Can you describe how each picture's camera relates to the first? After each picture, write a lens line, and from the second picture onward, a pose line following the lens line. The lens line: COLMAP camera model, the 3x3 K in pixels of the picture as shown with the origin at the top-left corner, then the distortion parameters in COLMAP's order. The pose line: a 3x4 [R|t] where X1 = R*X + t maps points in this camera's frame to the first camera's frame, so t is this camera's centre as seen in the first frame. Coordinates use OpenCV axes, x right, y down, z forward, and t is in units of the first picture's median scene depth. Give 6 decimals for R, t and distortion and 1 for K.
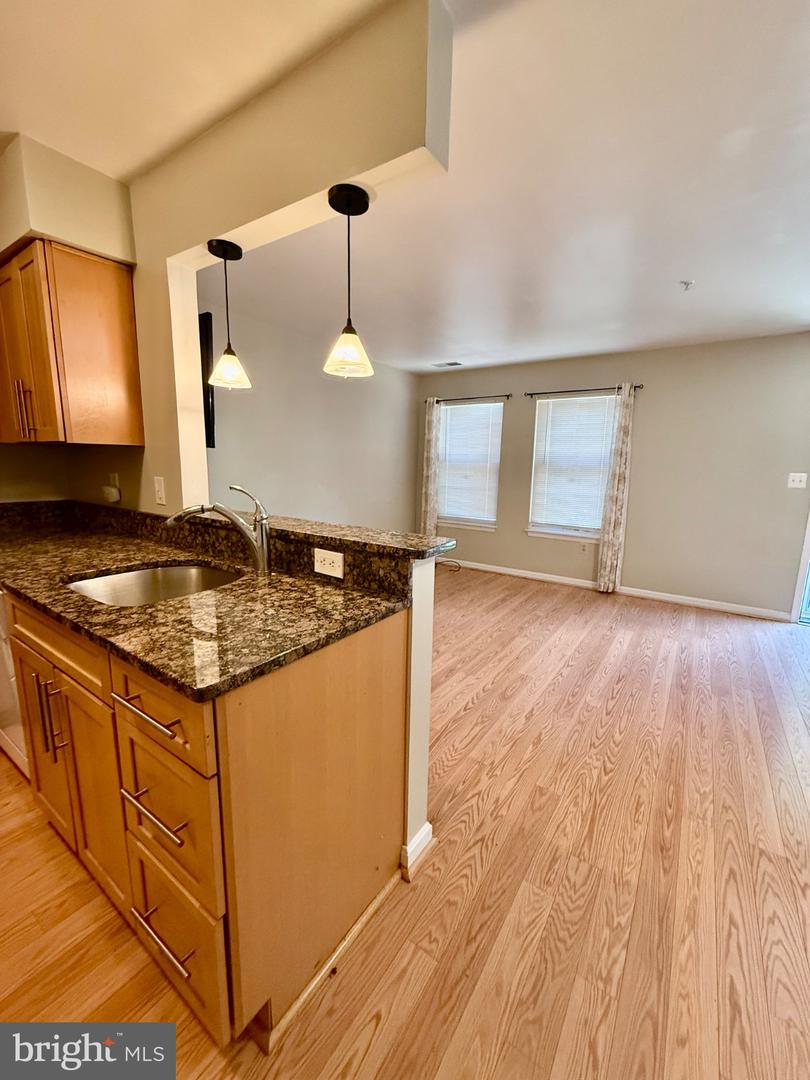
lens RADIAL K [[429.1, 0, 406.9], [0, 429.1, 536.7], [0, 0, 1]] dist [-0.000132, -0.000589]
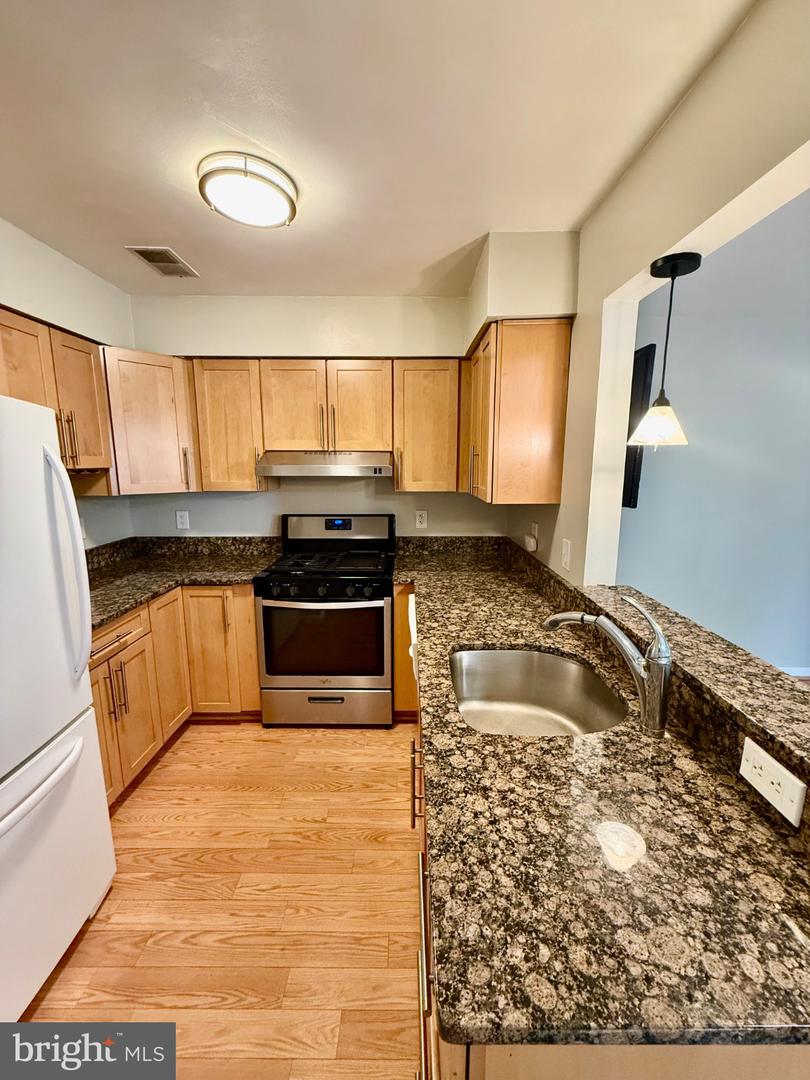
lens RADIAL K [[429.1, 0, 405.6], [0, 429.1, 535.3], [0, 0, 1]] dist [-0.000132, -0.000589]
pose [[0.563066, 0.116972, -0.818092, -0.023610], [-0.126335, 0.990480, 0.054668, -0.173721], [0.816699, 0.072571, 0.572483, 0.211979]]
